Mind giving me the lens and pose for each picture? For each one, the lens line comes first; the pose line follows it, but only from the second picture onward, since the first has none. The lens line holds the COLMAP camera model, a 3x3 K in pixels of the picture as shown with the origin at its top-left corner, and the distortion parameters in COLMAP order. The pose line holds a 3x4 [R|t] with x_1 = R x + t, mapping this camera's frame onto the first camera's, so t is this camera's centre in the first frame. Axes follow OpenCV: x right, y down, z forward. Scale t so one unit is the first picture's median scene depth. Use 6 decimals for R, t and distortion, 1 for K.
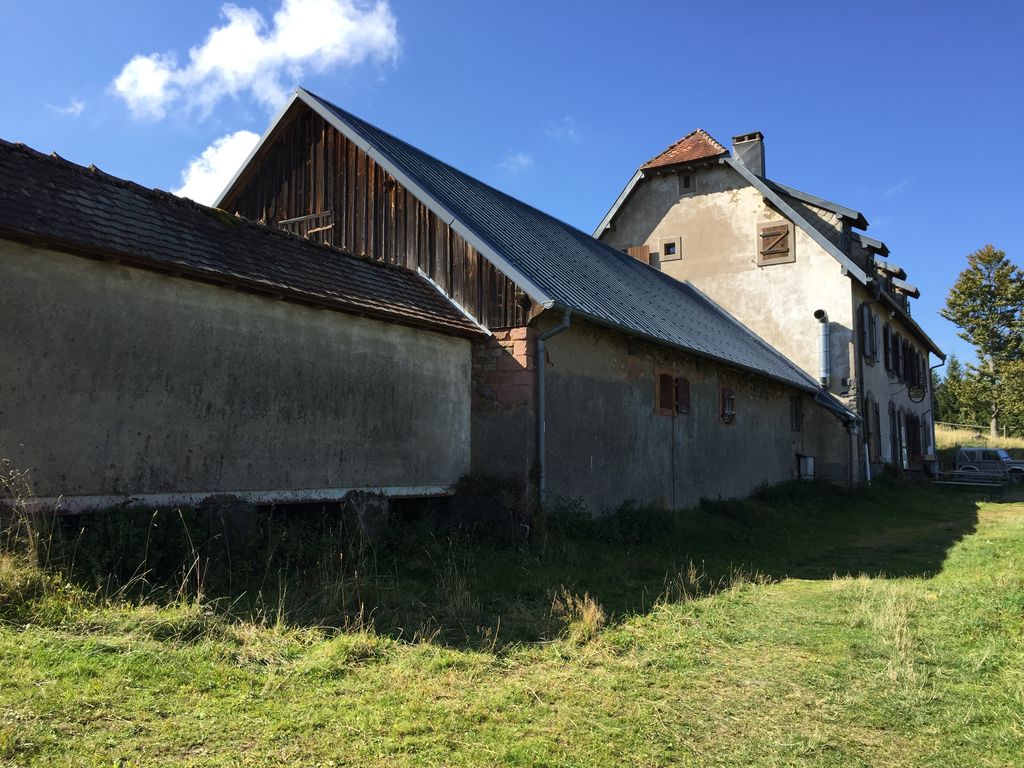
lens RADIAL K [[835.8, 0, 506.0], [0, 835.8, 404.7], [0, 0, 1]] dist [0.054238, -0.081093]
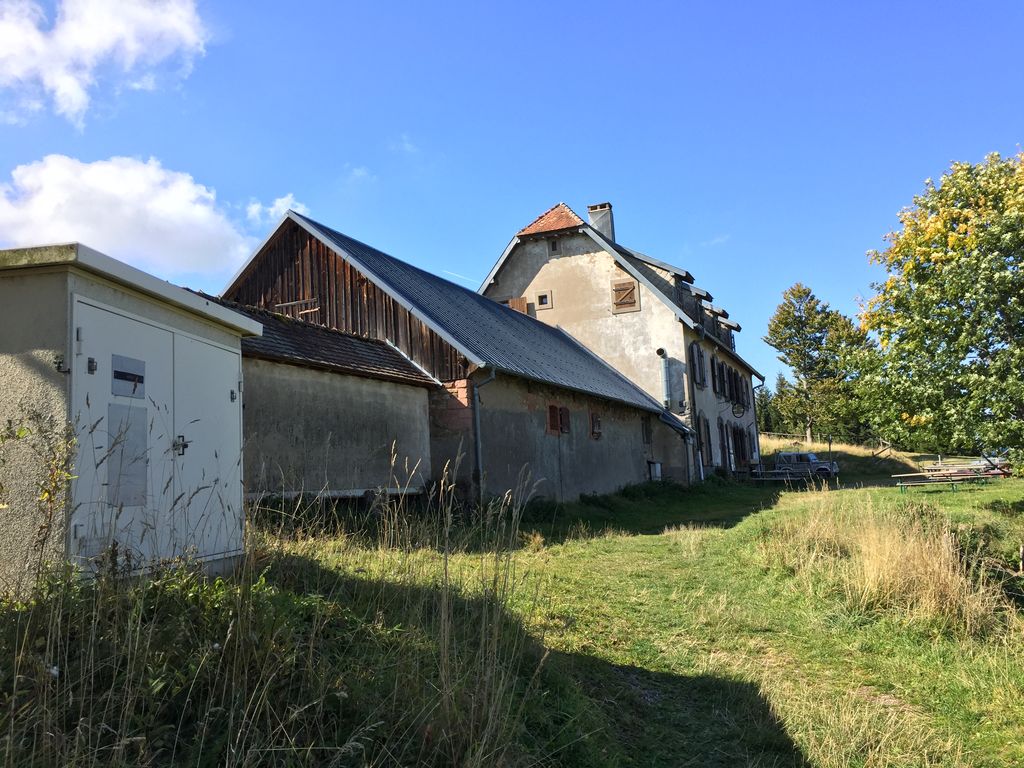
lens RADIAL K [[835.8, 0, 506.0], [0, 835.8, 404.7], [0, 0, 1]] dist [0.054238, -0.081093]
pose [[0.986704, -0.034792, 0.158762, -0.068619], [0.039585, 0.998848, -0.027129, -0.001734], [-0.157635, 0.033053, 0.986944, -0.231593]]
